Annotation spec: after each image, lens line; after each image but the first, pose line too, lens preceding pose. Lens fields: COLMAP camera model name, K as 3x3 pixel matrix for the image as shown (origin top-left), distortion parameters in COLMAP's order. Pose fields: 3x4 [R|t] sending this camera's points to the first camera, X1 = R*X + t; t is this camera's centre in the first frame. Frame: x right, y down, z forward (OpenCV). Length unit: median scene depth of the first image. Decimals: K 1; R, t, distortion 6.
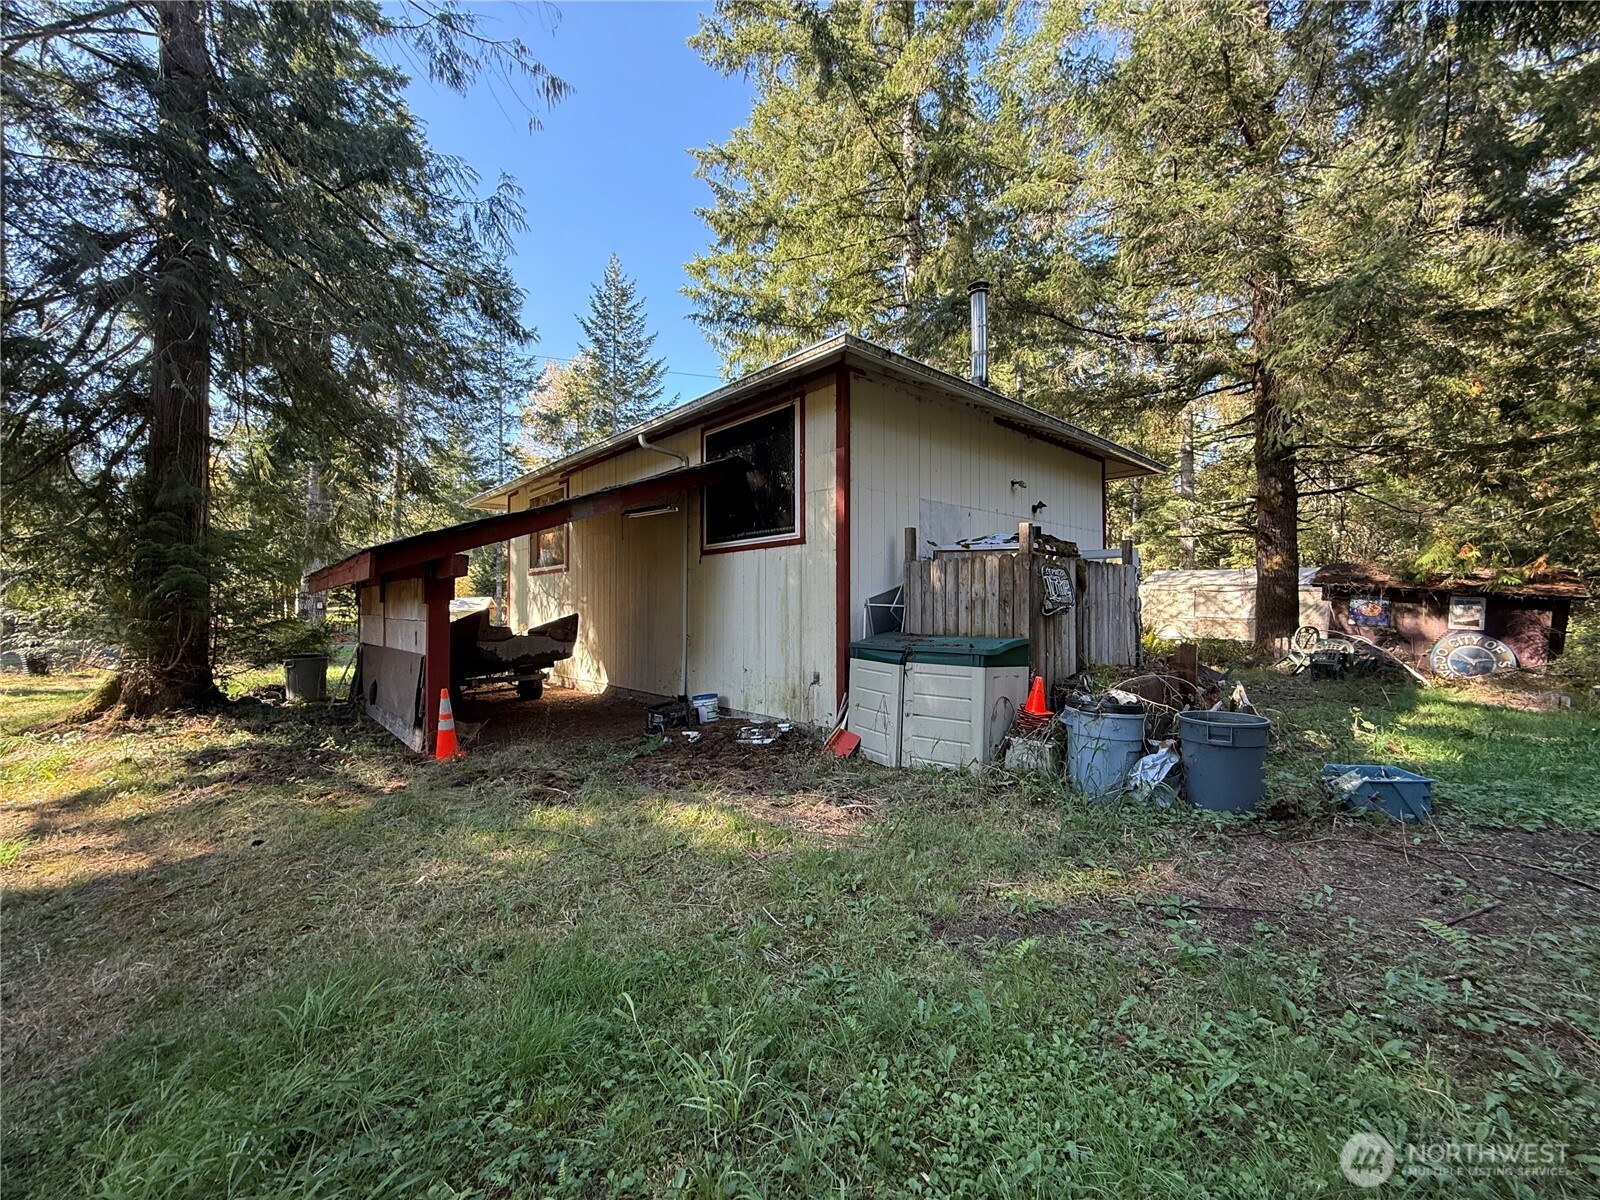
lens RADIAL K [[635.7, 0, 792.2], [0, 635.7, 602.5], [0, 0, 1]] dist [0.003162, 0.000251]
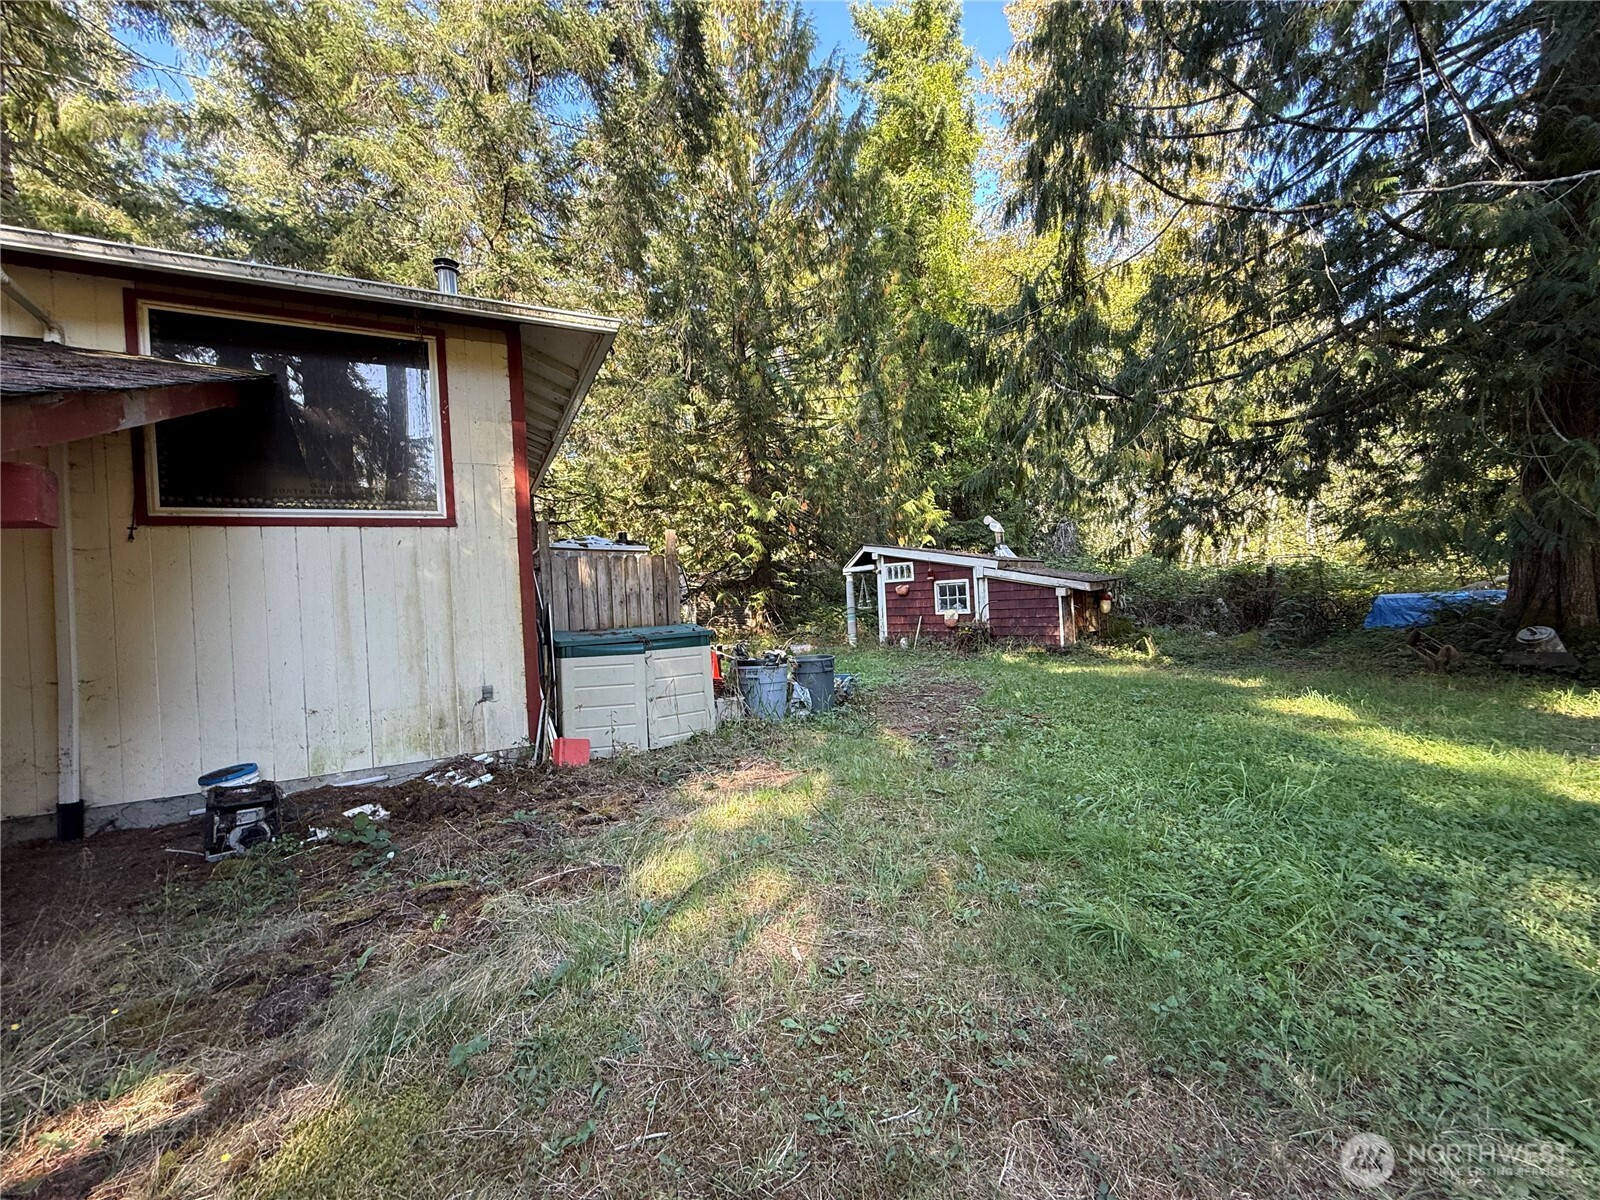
lens RADIAL K [[635.7, 0, 792.2], [0, 635.7, 602.5], [0, 0, 1]] dist [0.003162, 0.000251]
pose [[0.246896, -0.012087, 0.968967, -0.645447], [0.046933, 0.998898, 0.000501, 0.020467], [-0.967905, 0.045353, 0.247191, 0.410605]]
